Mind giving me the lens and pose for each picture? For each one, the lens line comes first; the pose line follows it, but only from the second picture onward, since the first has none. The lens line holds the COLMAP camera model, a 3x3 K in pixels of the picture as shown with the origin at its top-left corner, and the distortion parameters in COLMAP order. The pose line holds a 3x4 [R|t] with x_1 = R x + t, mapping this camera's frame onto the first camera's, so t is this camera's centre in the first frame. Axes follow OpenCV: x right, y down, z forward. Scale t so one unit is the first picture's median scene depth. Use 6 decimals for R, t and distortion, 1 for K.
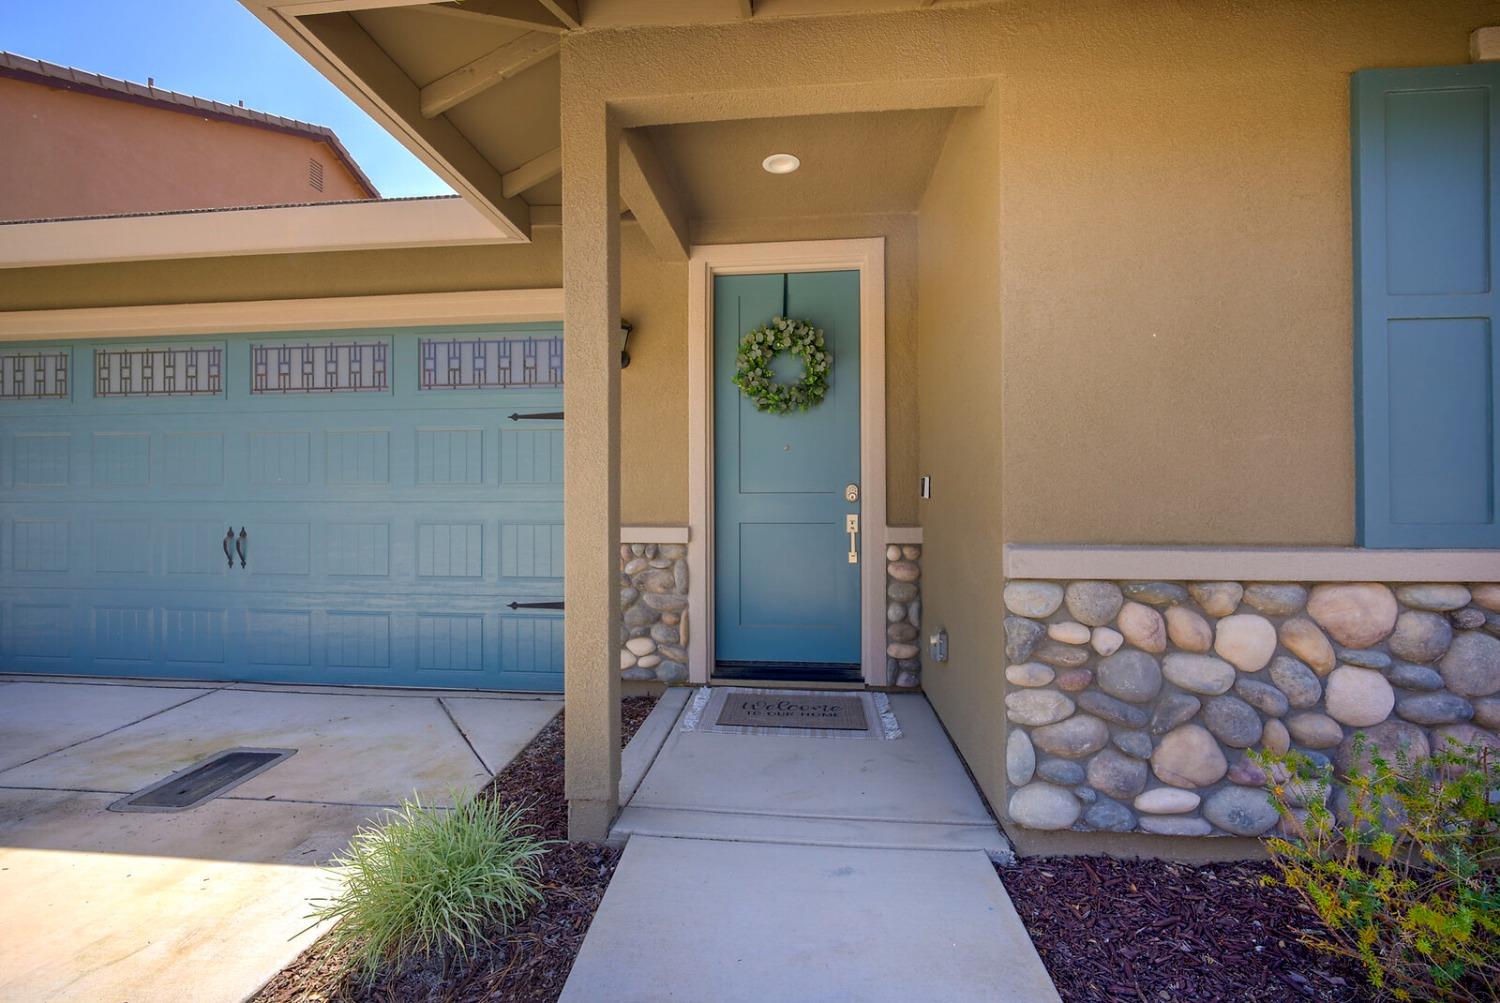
lens RADIAL K [[623.0, 0, 753.7], [0, 623.0, 497.7], [0, 0, 1]] dist [0.002127, -0.000185]
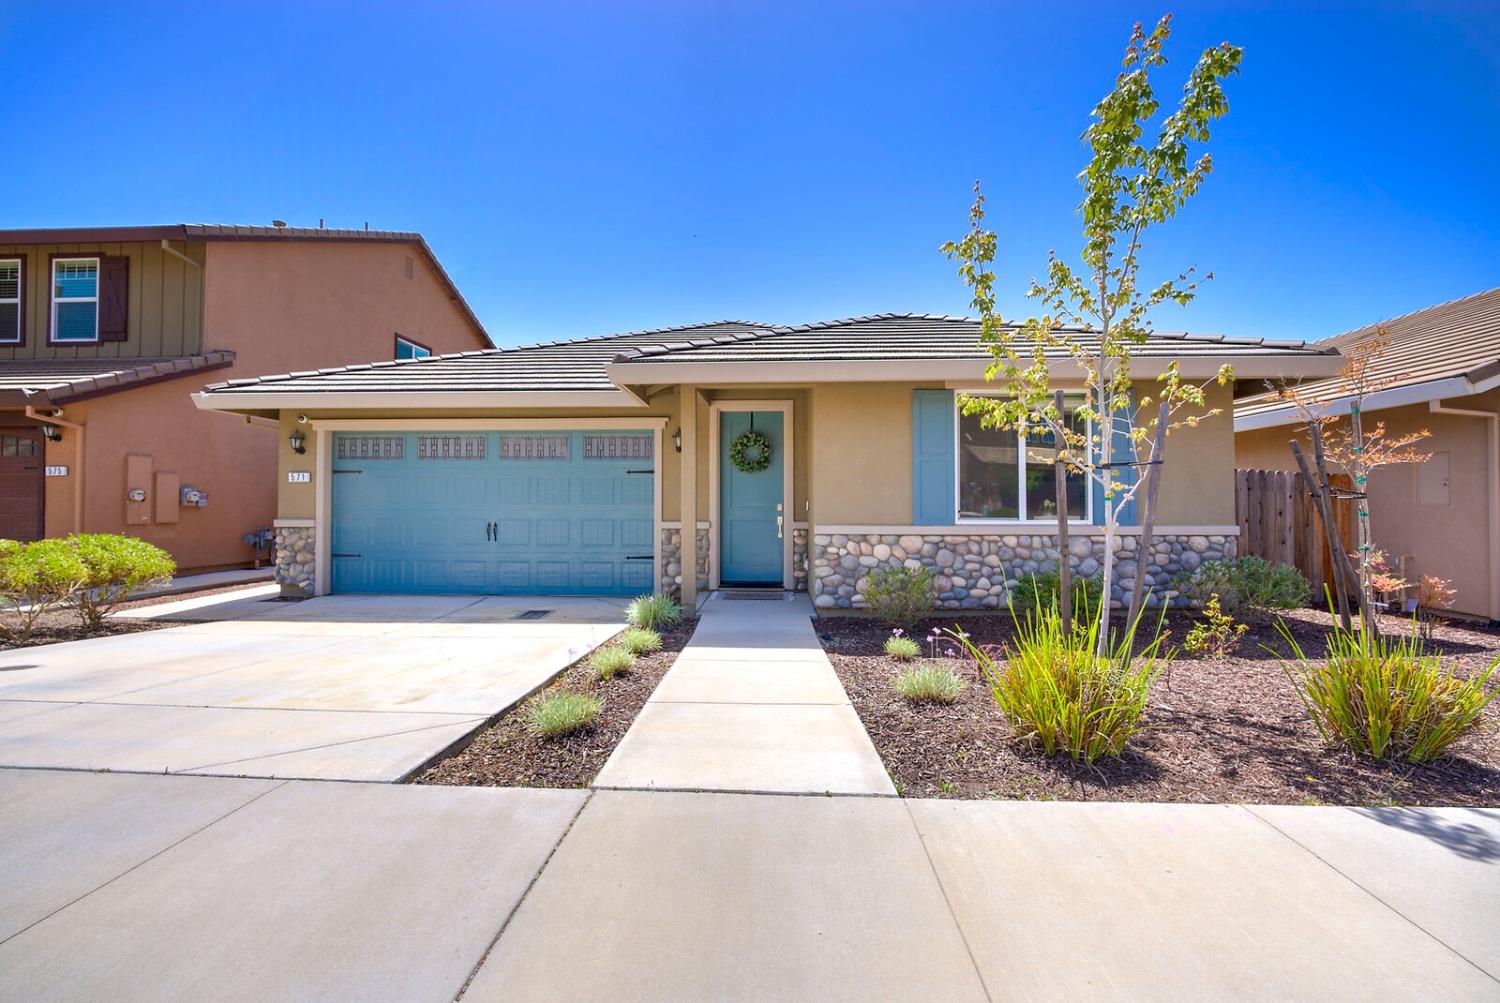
lens RADIAL K [[623.0, 0, 753.7], [0, 623.0, 497.7], [0, 0, 1]] dist [0.002127, -0.000185]
pose [[0.998844, 0.005158, 0.047799, -0.056862], [-0.004536, 0.999904, -0.013111, -0.014782], [-0.047862, 0.012879, 0.998771, -1.473296]]
